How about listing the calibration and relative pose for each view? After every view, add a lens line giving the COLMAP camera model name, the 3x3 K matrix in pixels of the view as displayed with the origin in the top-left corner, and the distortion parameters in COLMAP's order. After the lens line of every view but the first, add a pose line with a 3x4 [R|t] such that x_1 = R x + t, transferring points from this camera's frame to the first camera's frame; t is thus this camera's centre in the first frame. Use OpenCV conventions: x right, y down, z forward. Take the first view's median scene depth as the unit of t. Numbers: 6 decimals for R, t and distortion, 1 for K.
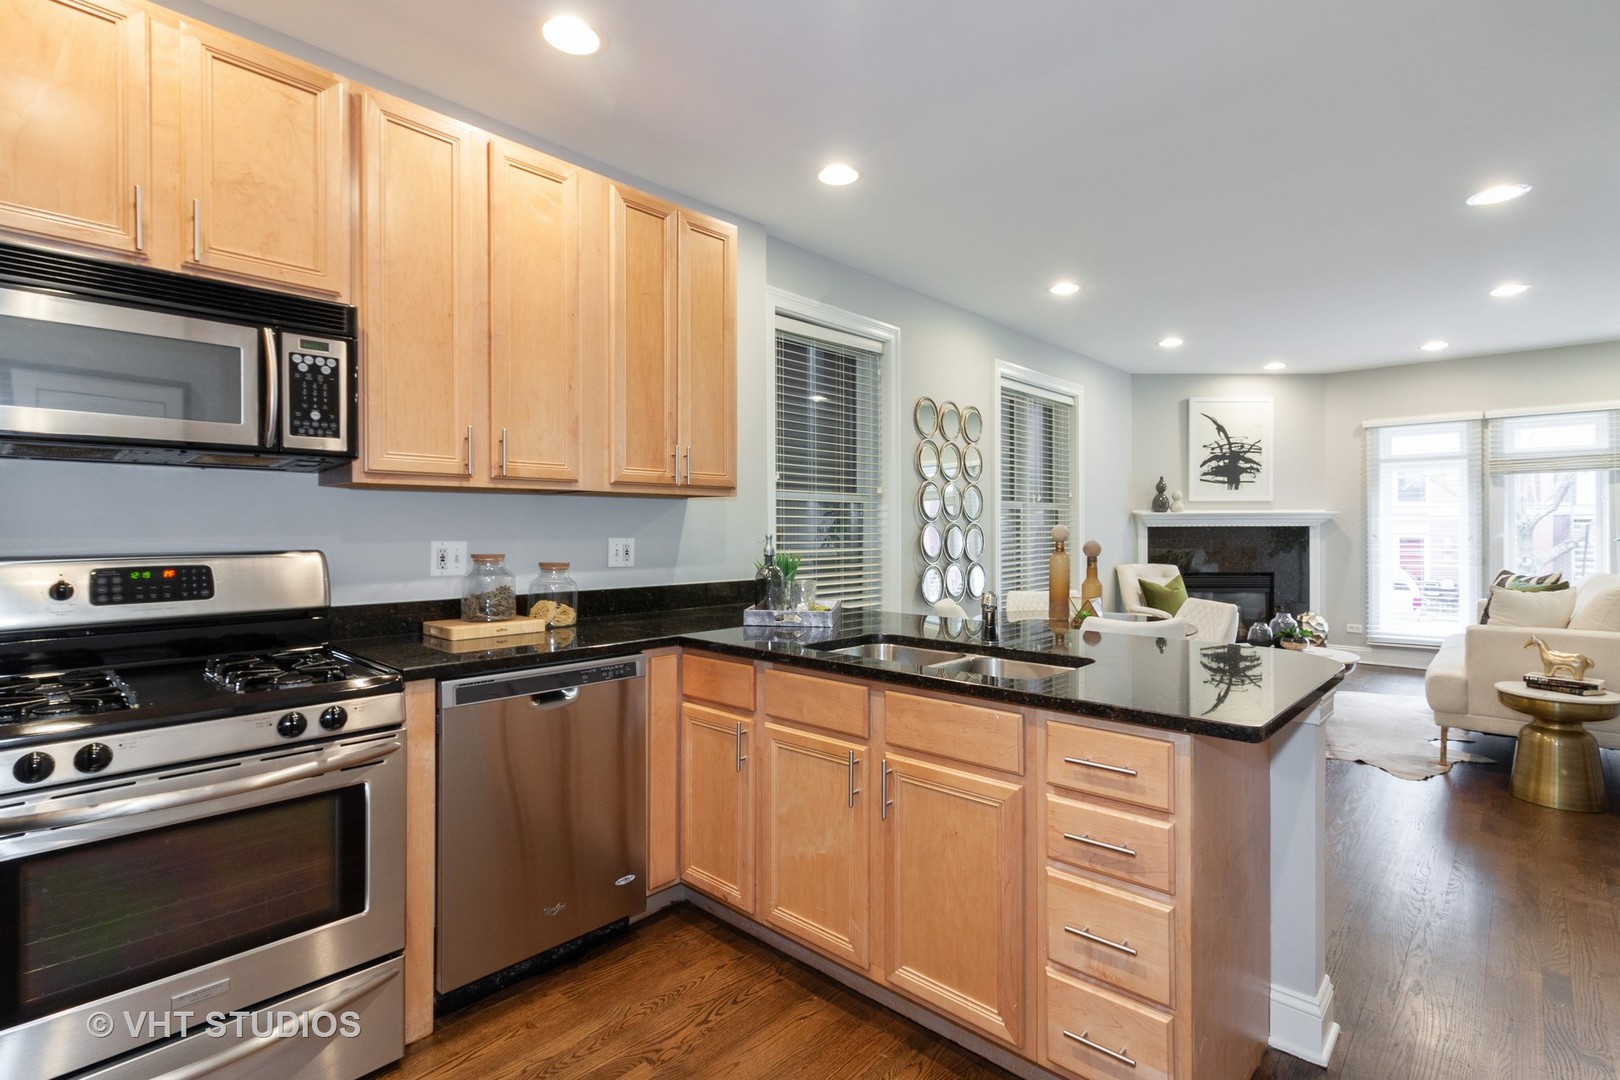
lens RADIAL K [[751.6, 0, 811.6], [0, 751.6, 533.3], [0, 0, 1]] dist [0.003121, -0.001271]
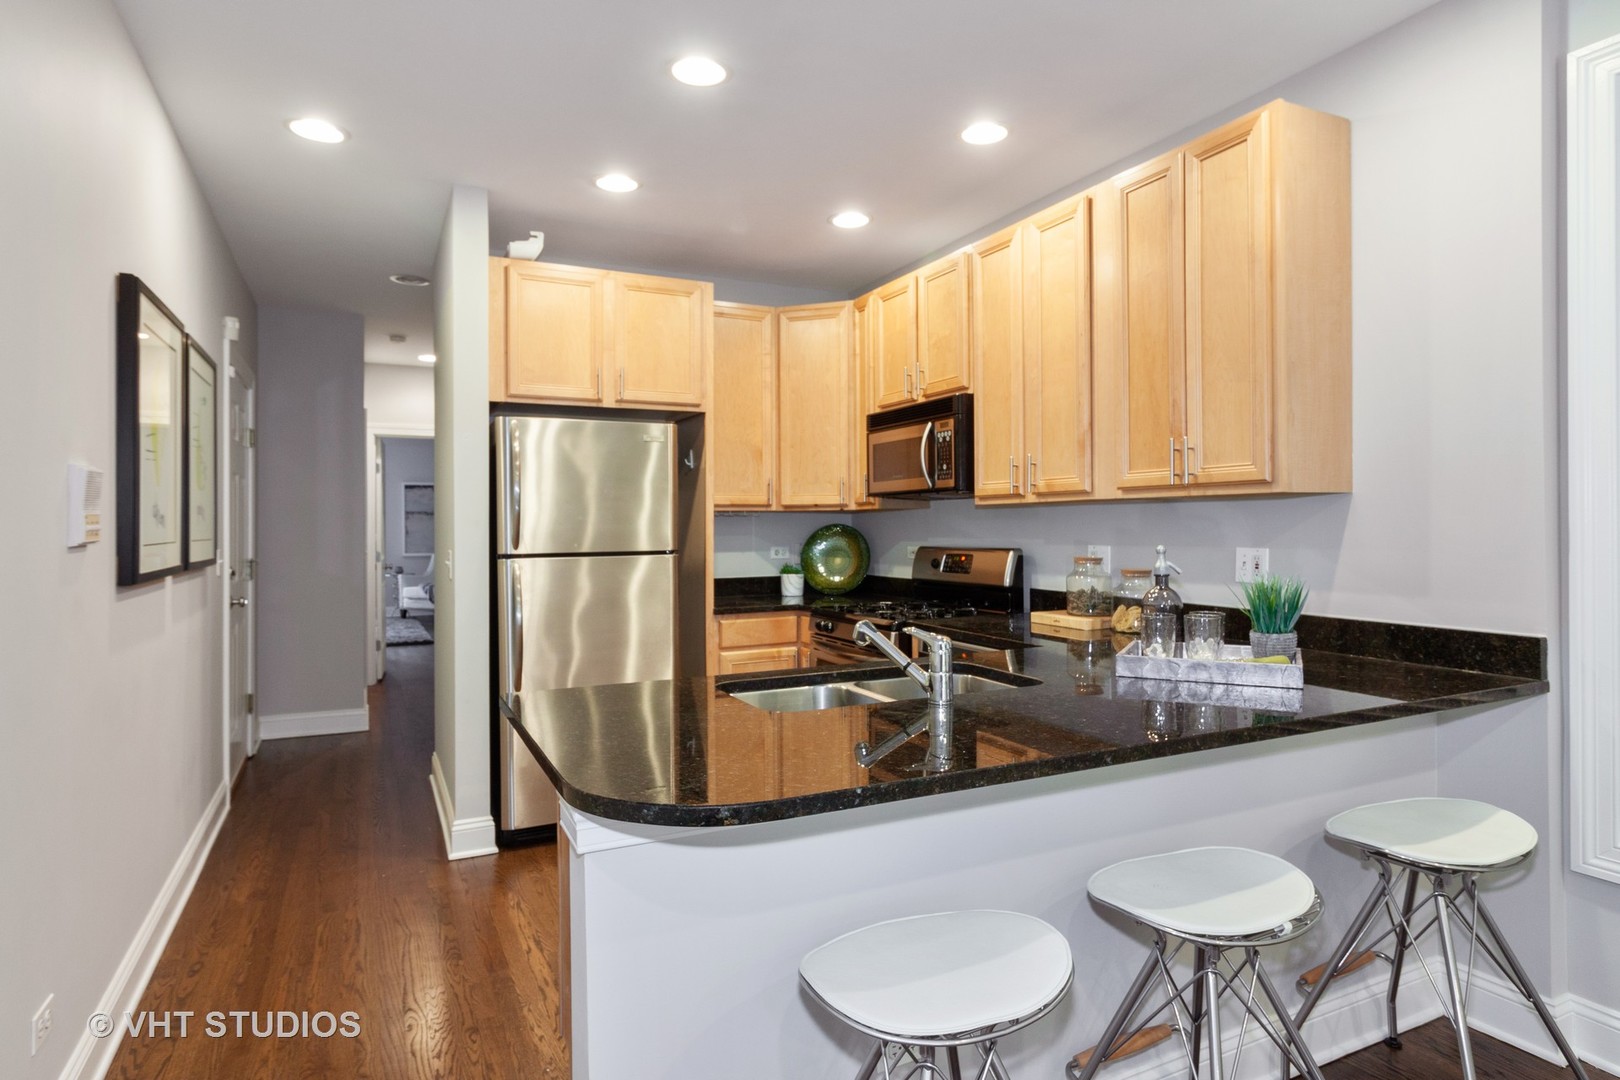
lens RADIAL K [[890.4, 0, 803.4], [0, 890.4, 524.4], [0, 0, 1]] dist [-0.000681, 0.001122]
pose [[-0.348669, 0.003989, -0.937238, 0.980567], [0.004384, 0.999987, 0.002625, -0.028317], [0.937236, -0.003193, -0.348682, 1.060057]]
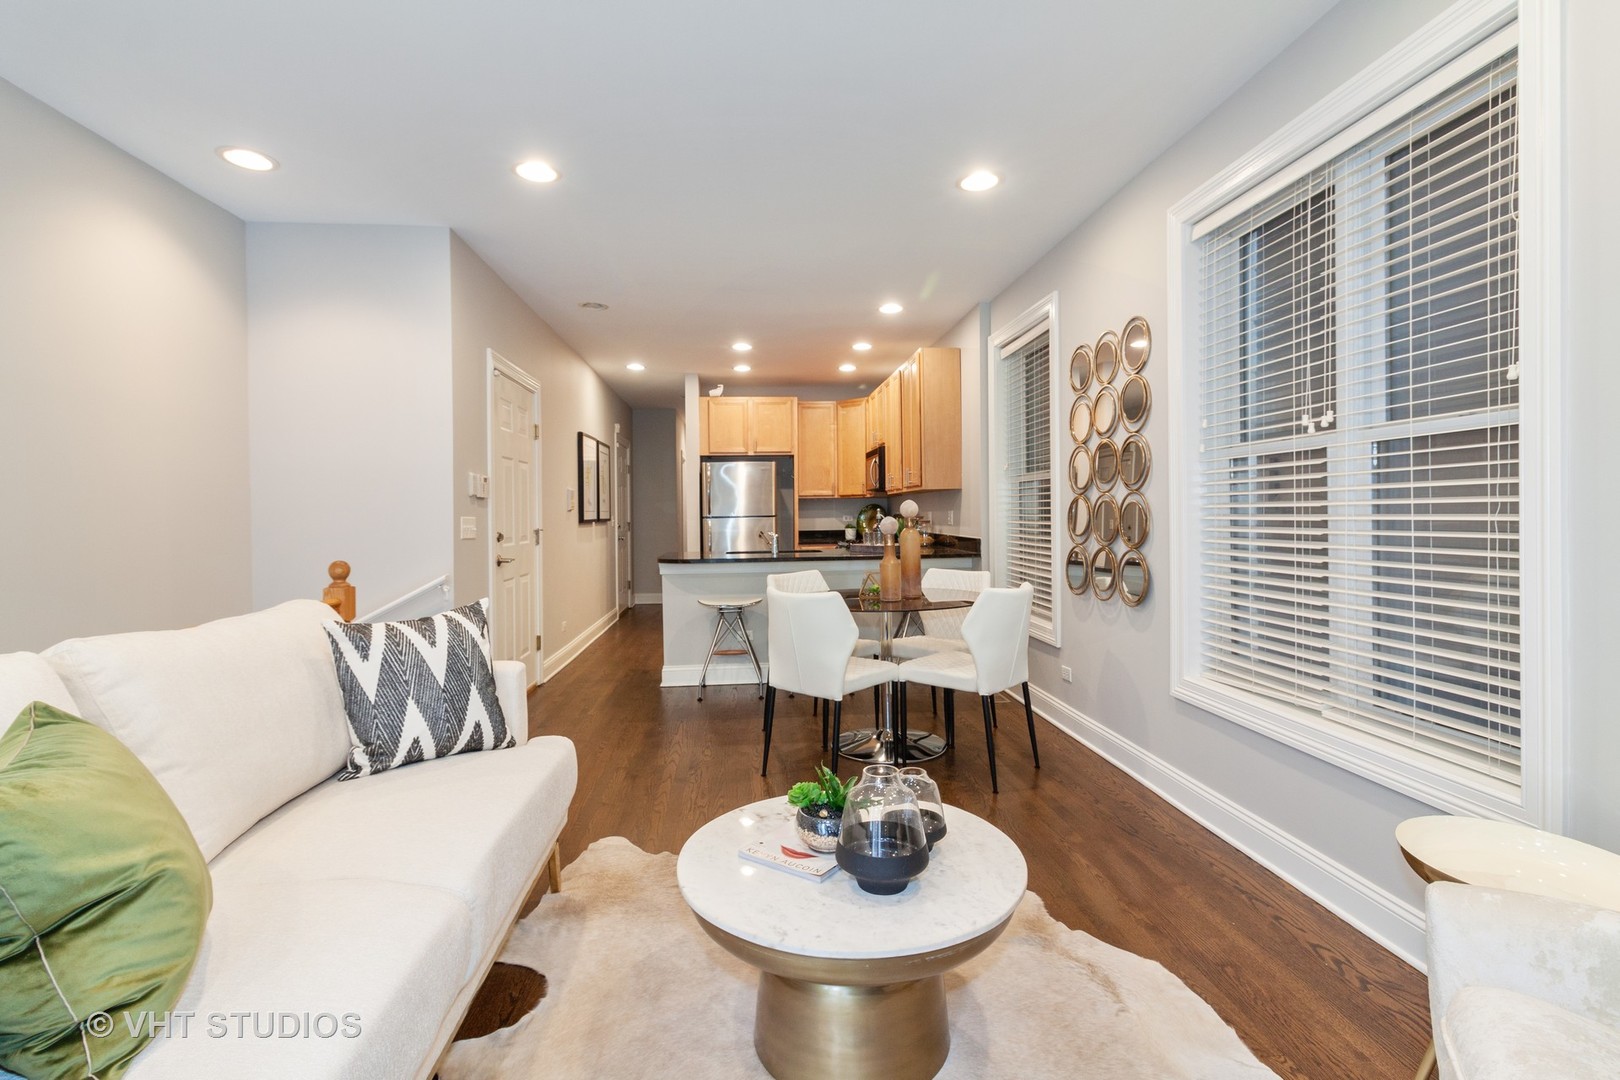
lens RADIAL K [[751.6, 0, 802.3], [0, 751.6, 532.0], [0, 0, 1]] dist [0.003121, -0.001271]
pose [[-0.671173, 0.027289, -0.740798, 1.661571], [0.011229, 0.999582, 0.026649, -0.000106], [0.741216, 0.009568, -0.671199, 2.204553]]
